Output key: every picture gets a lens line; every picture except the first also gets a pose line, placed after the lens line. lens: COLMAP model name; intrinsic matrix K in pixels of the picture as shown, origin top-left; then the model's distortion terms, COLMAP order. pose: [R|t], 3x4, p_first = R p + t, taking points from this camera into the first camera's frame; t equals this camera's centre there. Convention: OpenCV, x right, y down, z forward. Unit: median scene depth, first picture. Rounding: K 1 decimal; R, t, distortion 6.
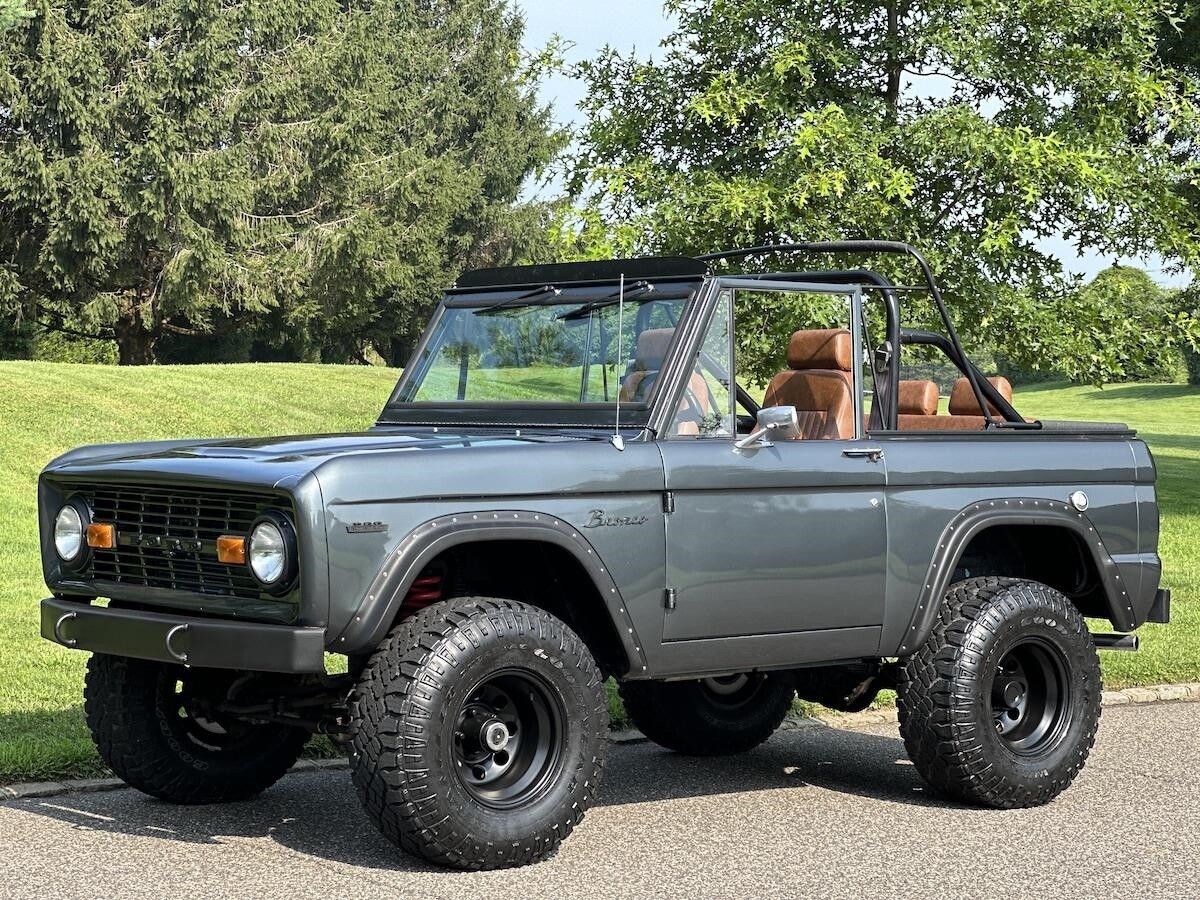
lens RADIAL K [[2727.7, 0, 558.2], [0, 2727.7, 452.6], [0, 0, 1]] dist [0.128024, -0.332289]
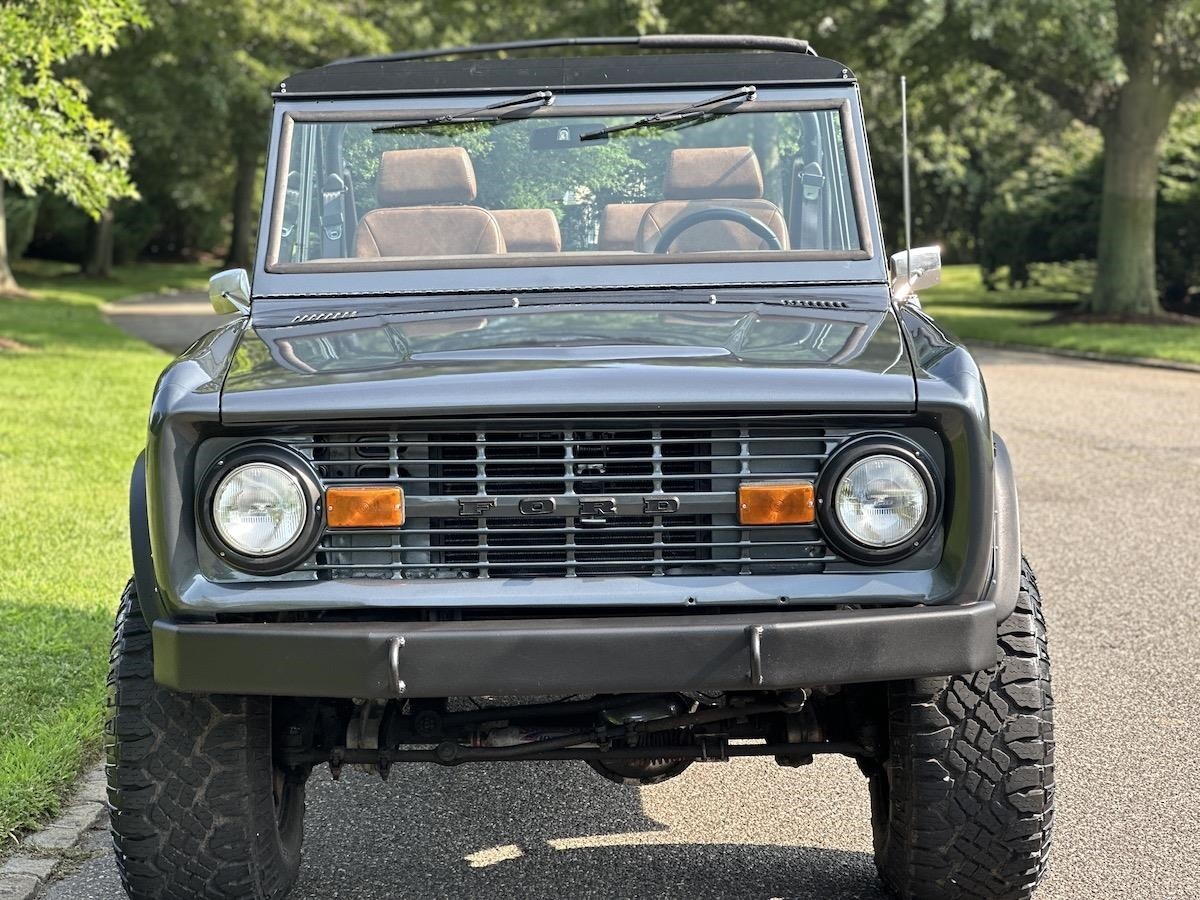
lens RADIAL K [[2592.9, 0, 581.9], [0, 2592.9, 449.0], [0, 0, 1]] dist [-0.013672, 6.427413]
pose [[0.634392, -0.098854, 0.766665, -0.567835], [0.041911, 0.994729, 0.093580, -0.033368], [-0.771874, -0.027235, 0.635191, 0.596150]]
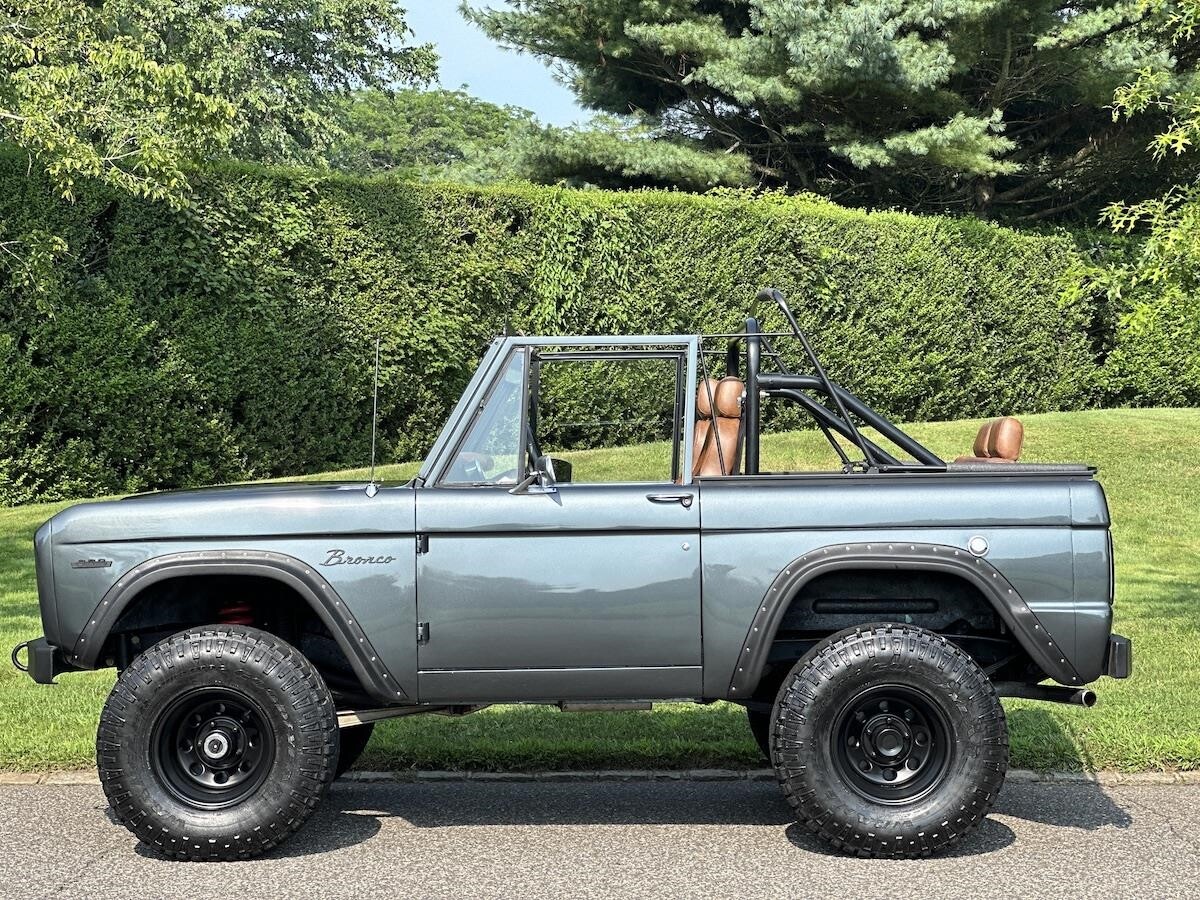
lens RADIAL K [[2712.8, 0, 548.0], [0, 2712.8, 447.7], [0, 0, 1]] dist [0.093041, 0.600506]
pose [[0.792429, -0.020087, -0.609633, 0.730098], [0.004898, 0.999635, -0.026570, 0.008563], [0.609944, 0.018069, 0.792239, 0.160274]]
